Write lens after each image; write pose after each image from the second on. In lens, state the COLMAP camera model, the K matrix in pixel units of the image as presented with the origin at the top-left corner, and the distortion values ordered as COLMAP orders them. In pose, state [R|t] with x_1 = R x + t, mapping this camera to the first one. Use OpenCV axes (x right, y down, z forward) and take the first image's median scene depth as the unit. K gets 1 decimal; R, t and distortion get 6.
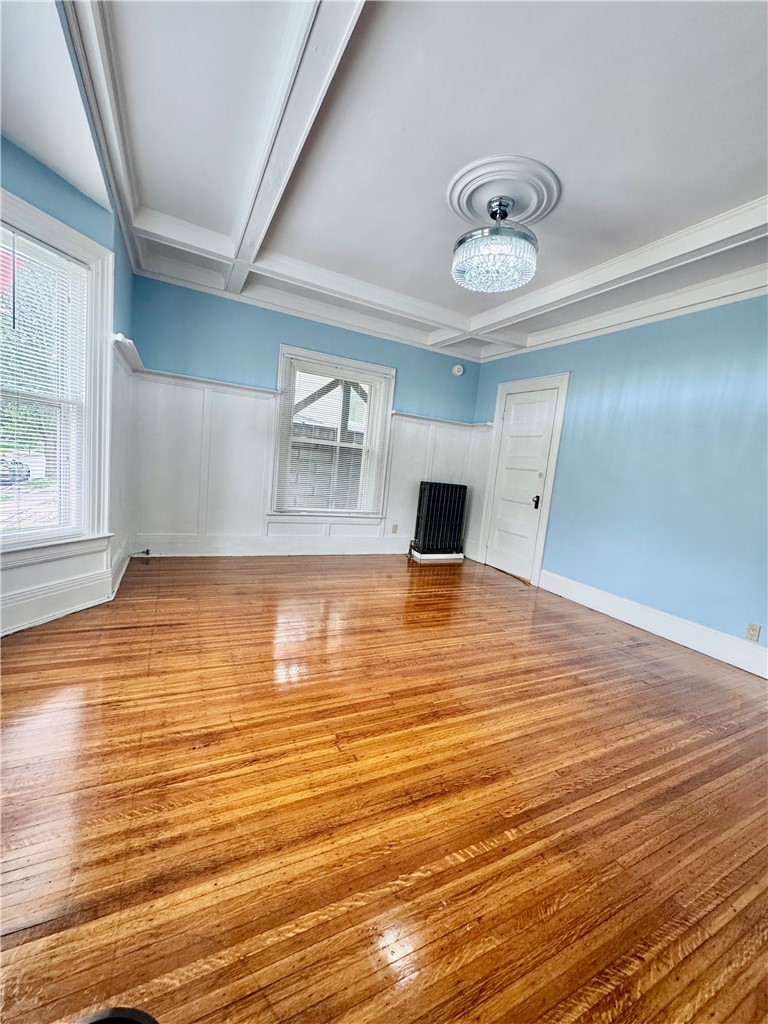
lens RADIAL K [[409.5, 0, 384.5], [0, 409.5, 511.2], [0, 0, 1]] dist [-0.000756, 0.000716]
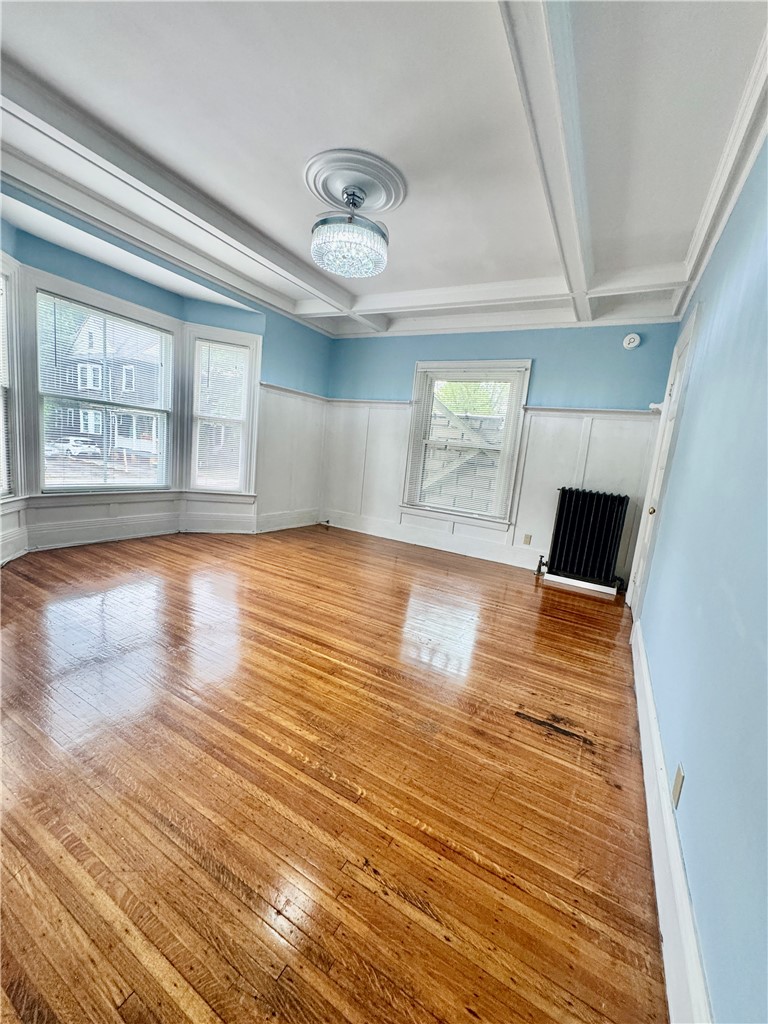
lens RADIAL K [[409.5, 0, 385.5], [0, 409.5, 509.8], [0, 0, 1]] dist [-0.000756, 0.000716]
pose [[0.563774, 0.074981, -0.822518, 0.736387], [-0.140333, 0.990087, -0.005931, 0.036006], [0.813920, 0.118771, 0.568708, 0.322257]]
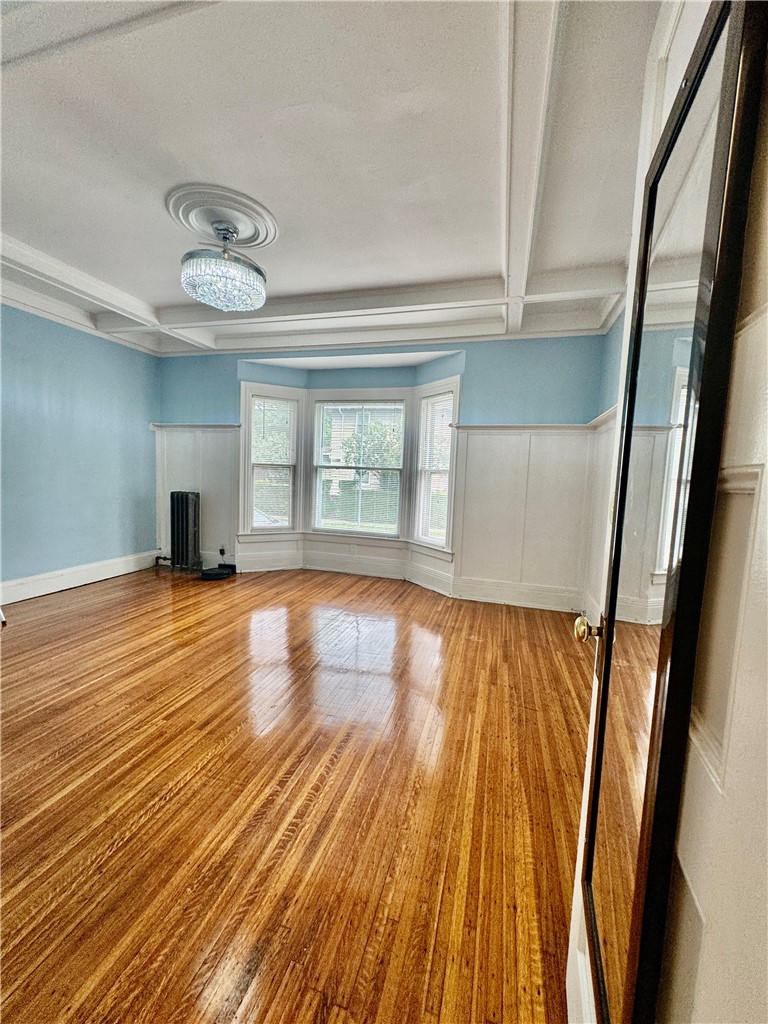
lens RADIAL K [[409.5, 0, 385.6], [0, 409.5, 511.3], [0, 0, 1]] dist [-0.000756, 0.000716]
pose [[-0.669162, -0.064978, -0.740270, 0.427362], [-0.190662, 0.977836, 0.086517, -0.120143], [0.718241, 0.199035, -0.666719, 1.237417]]
